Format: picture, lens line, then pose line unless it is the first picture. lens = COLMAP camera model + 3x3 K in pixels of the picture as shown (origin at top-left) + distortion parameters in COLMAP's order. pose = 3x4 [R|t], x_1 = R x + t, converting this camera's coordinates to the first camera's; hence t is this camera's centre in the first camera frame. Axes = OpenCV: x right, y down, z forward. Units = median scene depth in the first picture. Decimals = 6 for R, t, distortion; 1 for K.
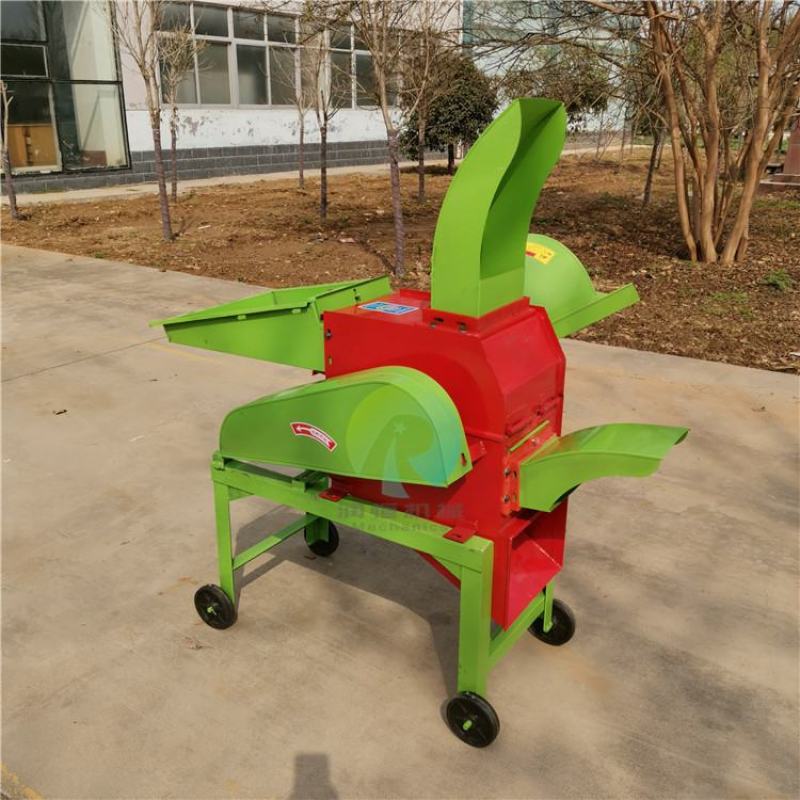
lens RADIAL K [[792.0, 0, 400.0], [0, 792.0, 400.0], [0, 0, 1]] dist [0.011517, -0.110856]
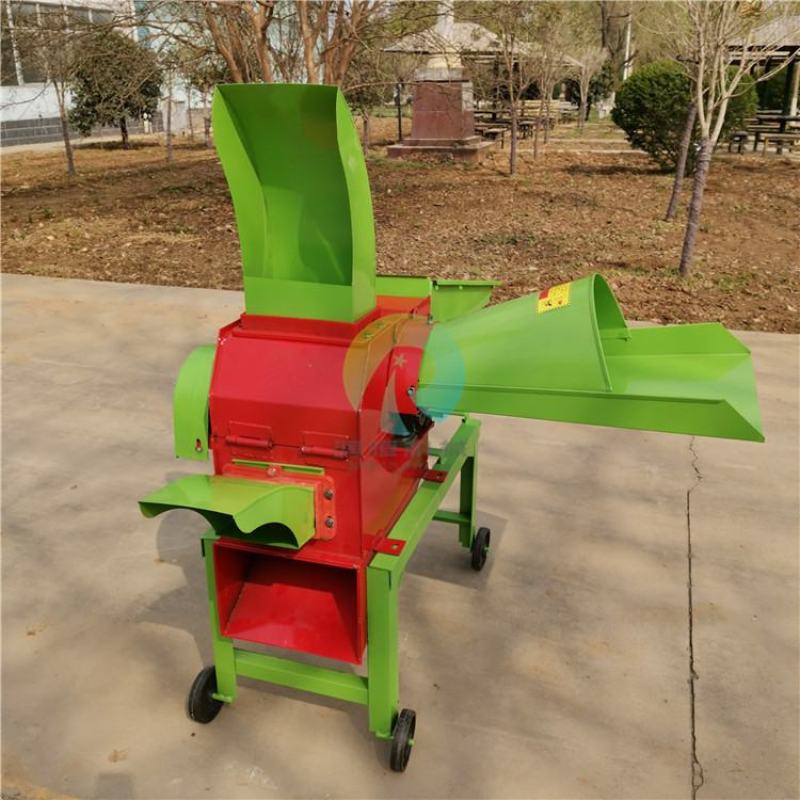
lens RADIAL K [[809.2, 0, 400.0], [0, 809.2, 400.0], [0, 0, 1]] dist [0.013852, -0.111605]
pose [[0.958363, -0.105696, 0.265269, 0.117161], [0.099931, 0.994372, 0.035175, 0.039226], [-0.267494, -0.007201, 0.963532, -0.107445]]
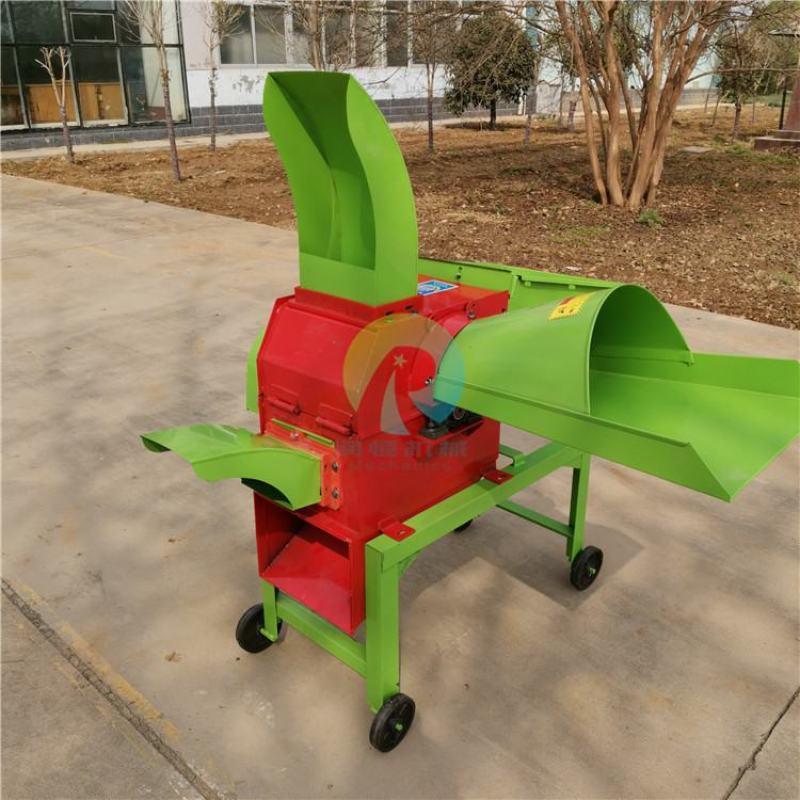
lens RADIAL K [[814.0, 0, 400.0], [0, 814.0, 400.0], [0, 0, 1]] dist [0.001781, -0.107253]
pose [[0.985800, 0.057071, -0.157925, 0.169727], [-0.051086, 0.997823, 0.041707, 0.040232], [0.159961, -0.033047, 0.986570, -0.111898]]
